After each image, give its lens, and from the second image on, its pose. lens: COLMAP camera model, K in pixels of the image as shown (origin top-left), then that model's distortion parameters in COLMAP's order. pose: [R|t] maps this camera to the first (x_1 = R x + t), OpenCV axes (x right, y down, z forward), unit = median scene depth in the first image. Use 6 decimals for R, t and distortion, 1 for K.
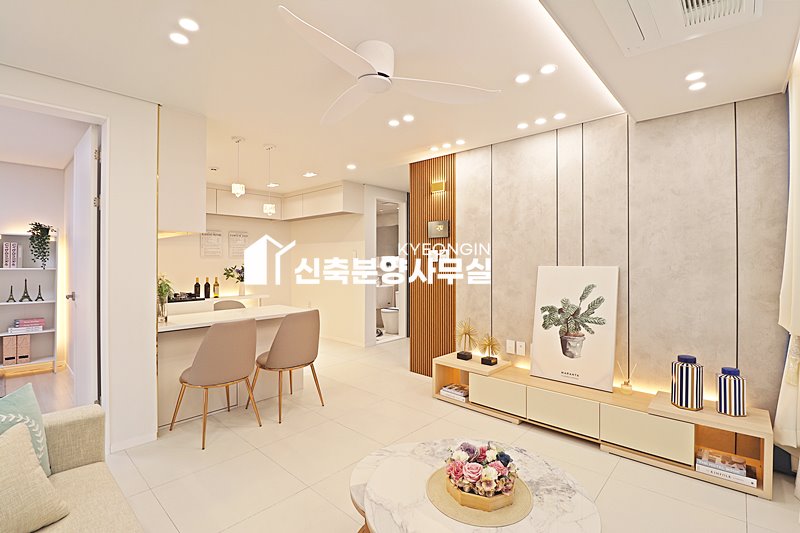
lens RADIAL K [[373.6, 0, 403.8], [0, 373.6, 261.0], [0, 0, 1]] dist [-0.000442, -0.012407]
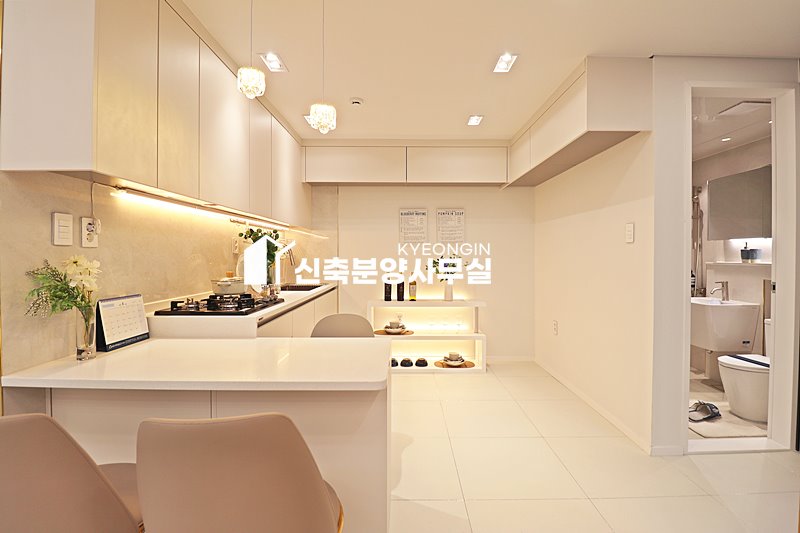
lens RADIAL K [[368.6, 0, 403.0], [0, 368.6, 259.1], [0, 0, 1]] dist [-0.000333, -0.013250]
pose [[0.672748, 0.010563, -0.739796, 0.007892], [-0.000550, 0.999905, 0.013777, 0.008431], [0.739871, -0.008861, 0.672690, 0.510216]]
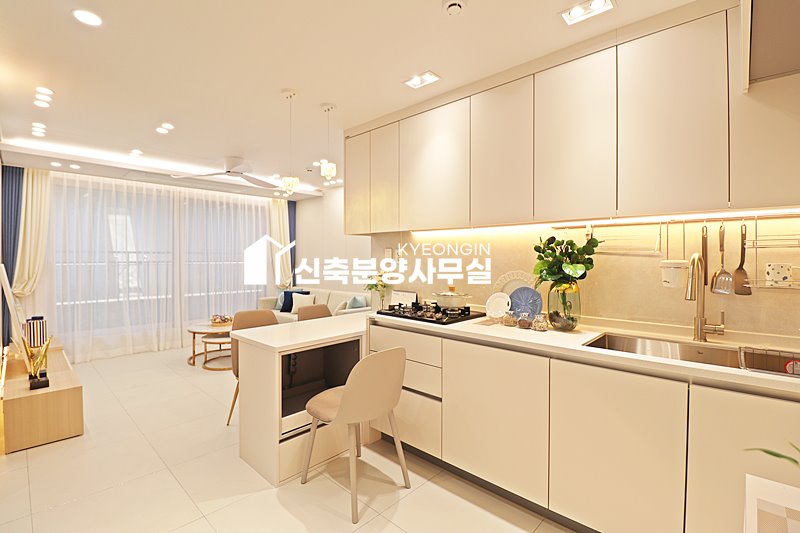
lens RADIAL K [[368.6, 0, 403.0], [0, 368.6, 259.1], [0, 0, 1]] dist [-0.000333, -0.013250]
pose [[-0.999920, 0.001980, 0.012480, -0.378155], [0.002021, 0.999993, 0.003287, -0.005574], [-0.012473, 0.003312, -0.999917, 1.093831]]
